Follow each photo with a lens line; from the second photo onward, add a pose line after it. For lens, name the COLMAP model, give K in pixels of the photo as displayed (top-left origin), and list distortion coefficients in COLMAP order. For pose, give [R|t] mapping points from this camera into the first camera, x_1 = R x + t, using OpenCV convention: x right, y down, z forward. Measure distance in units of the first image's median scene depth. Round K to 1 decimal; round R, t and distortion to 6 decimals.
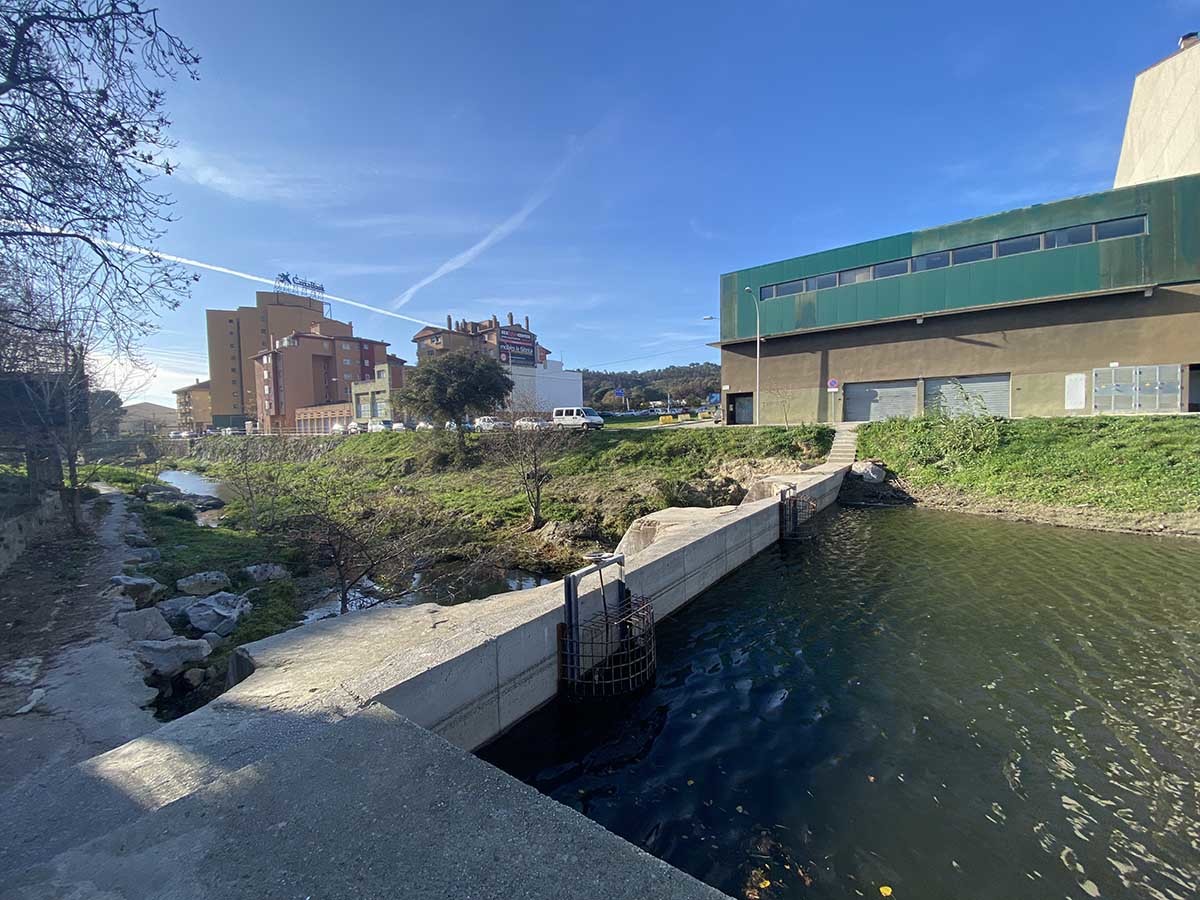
lens RADIAL K [[481.4, 0, 600.2], [0, 481.4, 451.5], [0, 0, 1]] dist [-0.000054, -0.000001]
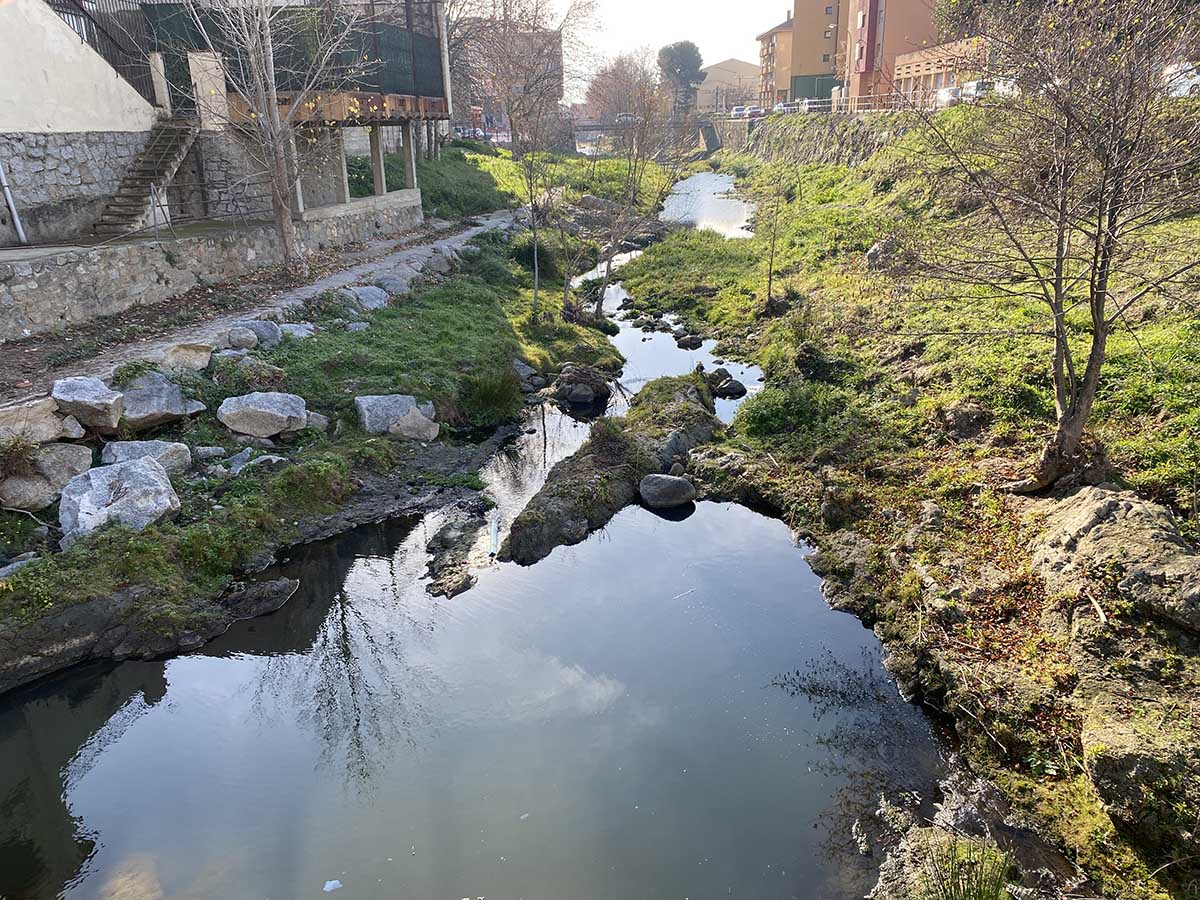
lens RADIAL K [[907.7, 0, 598.8], [0, 907.7, 452.4], [0, 0, 1]] dist [-0.002341, -0.001562]
pose [[0.589927, 0.279402, -0.757576, 0.017654], [-0.023920, 0.943860, 0.329480, -0.002134], [0.807102, -0.176248, 0.563491, 0.118391]]
